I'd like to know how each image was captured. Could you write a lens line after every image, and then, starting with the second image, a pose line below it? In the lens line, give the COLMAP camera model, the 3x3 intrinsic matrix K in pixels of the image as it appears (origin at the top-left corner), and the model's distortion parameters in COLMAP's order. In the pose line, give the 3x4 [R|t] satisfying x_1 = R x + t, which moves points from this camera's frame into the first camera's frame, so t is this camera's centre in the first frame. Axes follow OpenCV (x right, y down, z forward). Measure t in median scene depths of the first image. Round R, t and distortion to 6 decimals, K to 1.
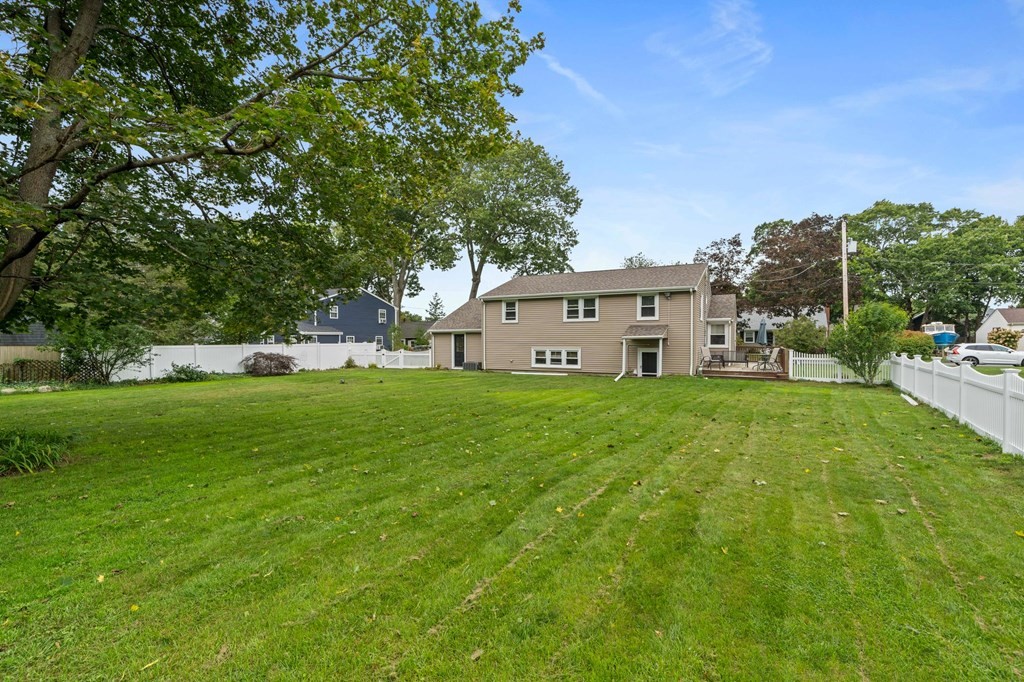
lens RADIAL K [[470.5, 0, 511.1], [0, 470.5, 339.8], [0, 0, 1]] dist [-0.000069, 0.000457]
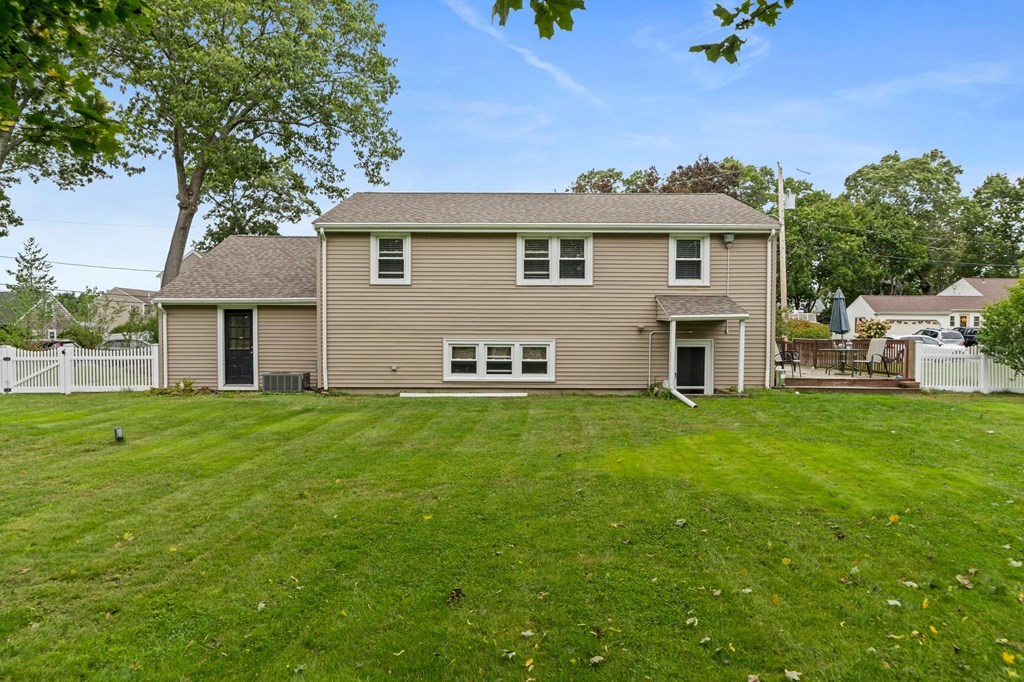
lens RADIAL K [[685.6, 0, 512.7], [0, 685.6, 345.2], [0, 0, 1]] dist [0.006953, 0.001456]
pose [[0.878783, -0.004547, 0.477201, -0.220592], [-0.003482, 0.999867, 0.015939, 0.011814], [-0.477210, -0.015668, 0.878650, 0.375911]]
